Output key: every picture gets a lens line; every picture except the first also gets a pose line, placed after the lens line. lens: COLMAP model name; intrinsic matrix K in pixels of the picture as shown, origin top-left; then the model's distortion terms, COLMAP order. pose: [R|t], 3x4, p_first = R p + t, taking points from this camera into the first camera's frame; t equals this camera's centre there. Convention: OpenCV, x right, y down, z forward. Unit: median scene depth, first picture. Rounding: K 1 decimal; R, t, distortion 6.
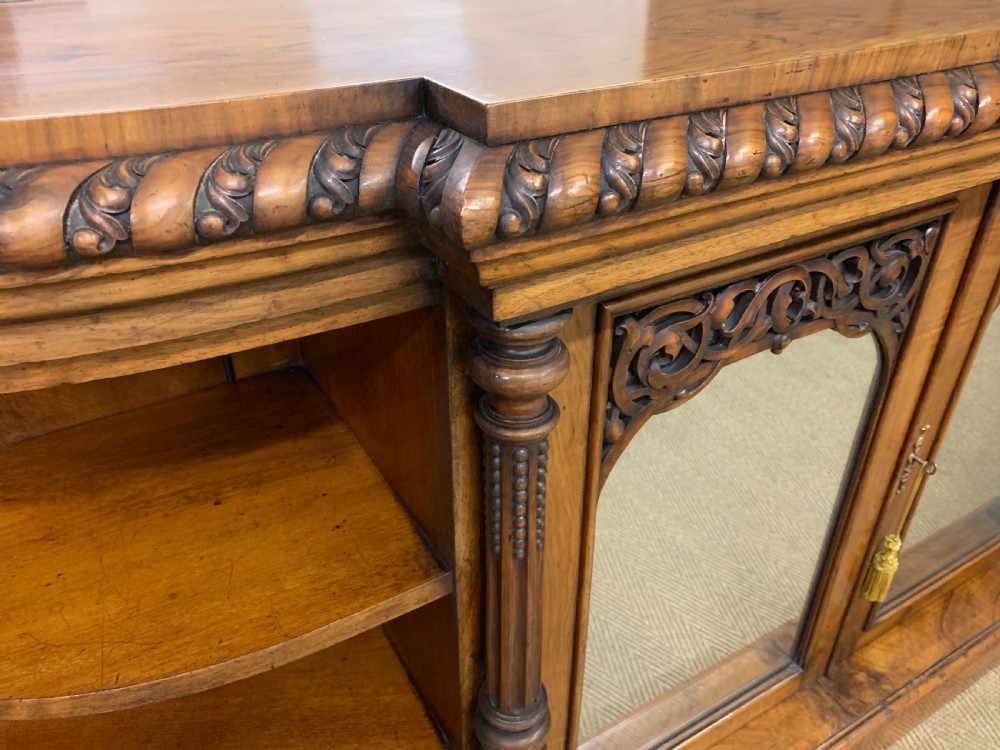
lens RADIAL K [[771.6, 0, 504.4], [0, 771.6, 371.4], [0, 0, 1]] dist [0.040357, -0.038242]
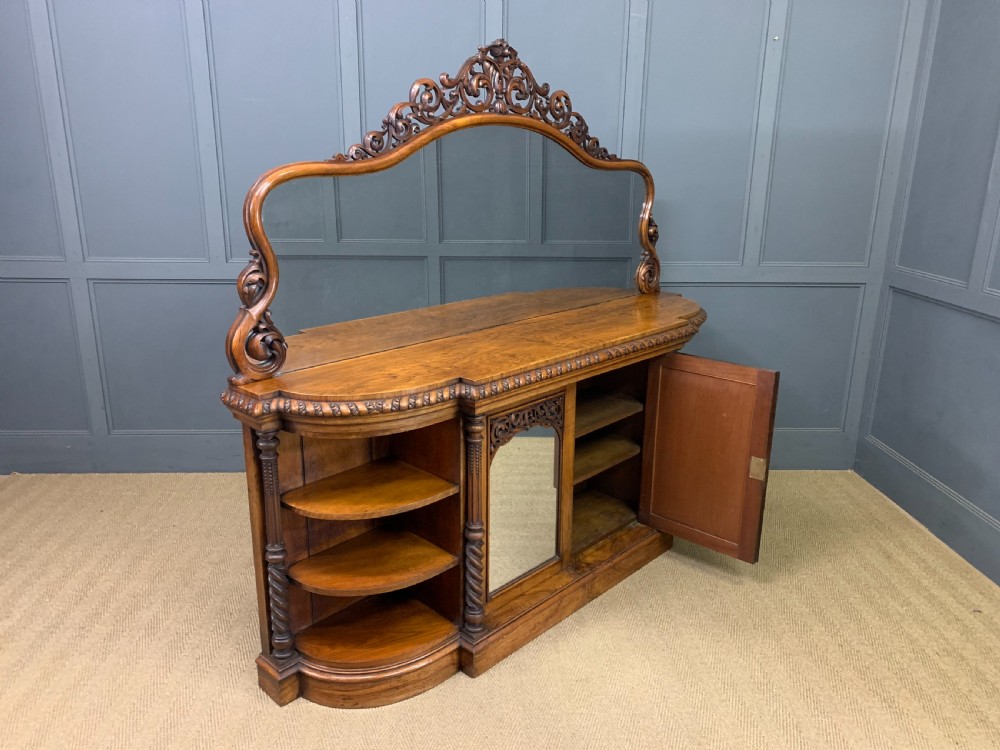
lens RADIAL K [[770.6, 0, 495.3], [0, 770.6, 371.9], [0, 0, 1]] dist [0.041115, -0.040929]
pose [[0.963965, -0.069823, 0.256704, -0.861709], [0.139158, 0.954742, -0.262875, 0.759842], [-0.226731, 0.289125, 0.930054, -2.930911]]
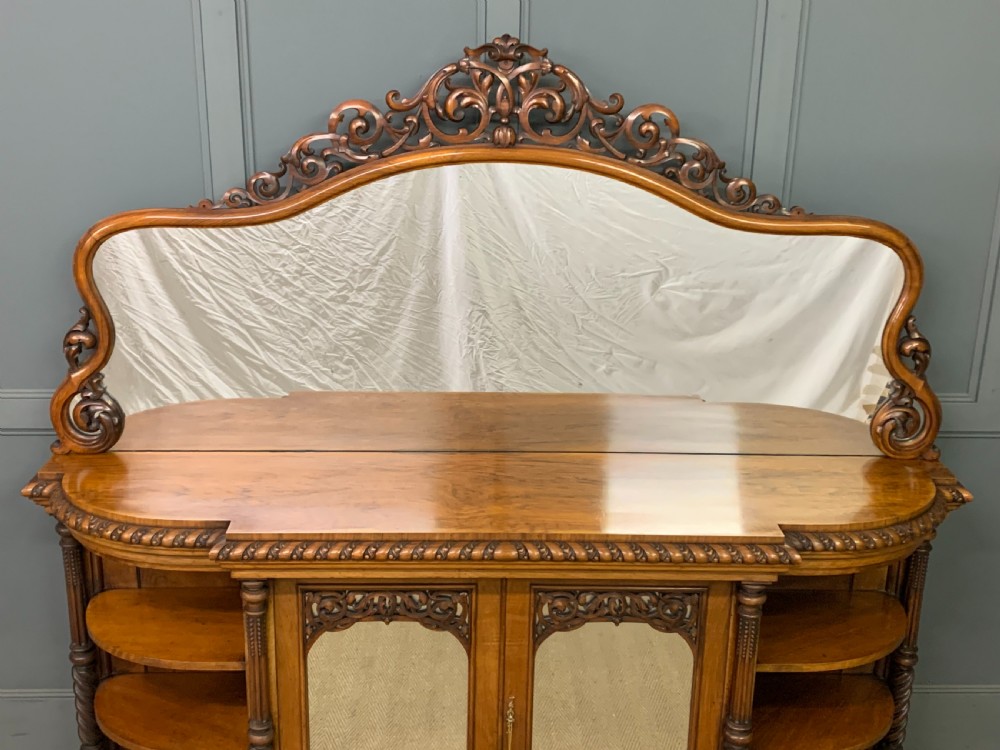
lens RADIAL K [[1149.8, 0, 490.1], [0, 1149.8, 370.9], [0, 0, 1]] dist [0.071813, 0.000000]
pose [[0.870455, 0.163631, -0.464254, 2.575787], [-0.276250, 0.942997, -0.185588, -0.226085], [0.407423, 0.289796, 0.866040, -2.746840]]
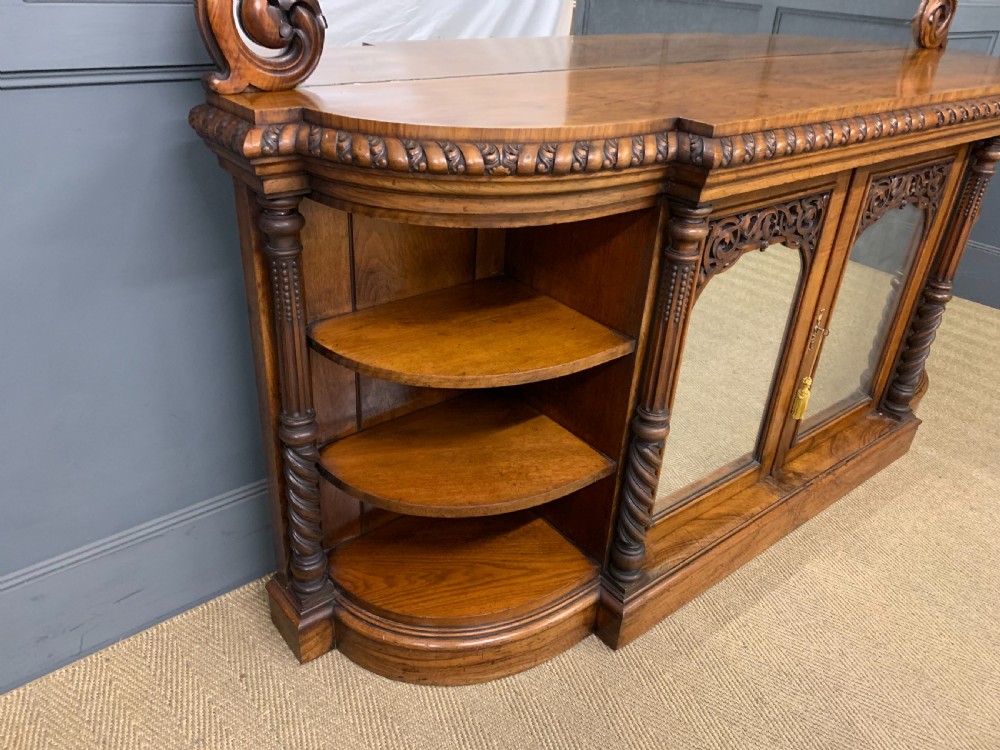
lens RADIAL K [[771.6, 0, 500.1], [0, 771.6, 373.0], [0, 0, 1]] dist [0.040357, -0.038242]
pose [[0.988279, -0.023337, 0.150861, -0.755160], [0.031827, 0.998027, -0.054113, 0.442560], [-0.149301, 0.058280, 0.987073, -1.062335]]
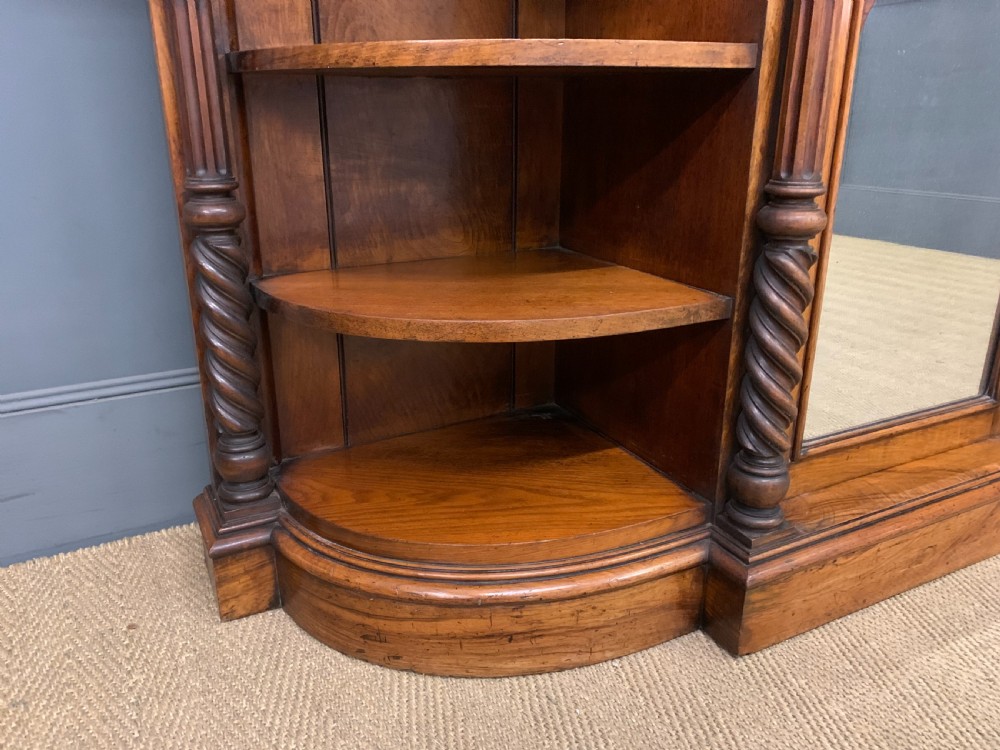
lens RADIAL K [[771.6, 0, 498.4], [0, 771.6, 369.7], [0, 0, 1]] dist [0.040357, -0.038242]
pose [[0.998075, 0.017288, -0.059561, -0.391695], [-0.030403, 0.973439, -0.226917, 1.039267], [0.054056, 0.228291, 0.972091, -0.127341]]
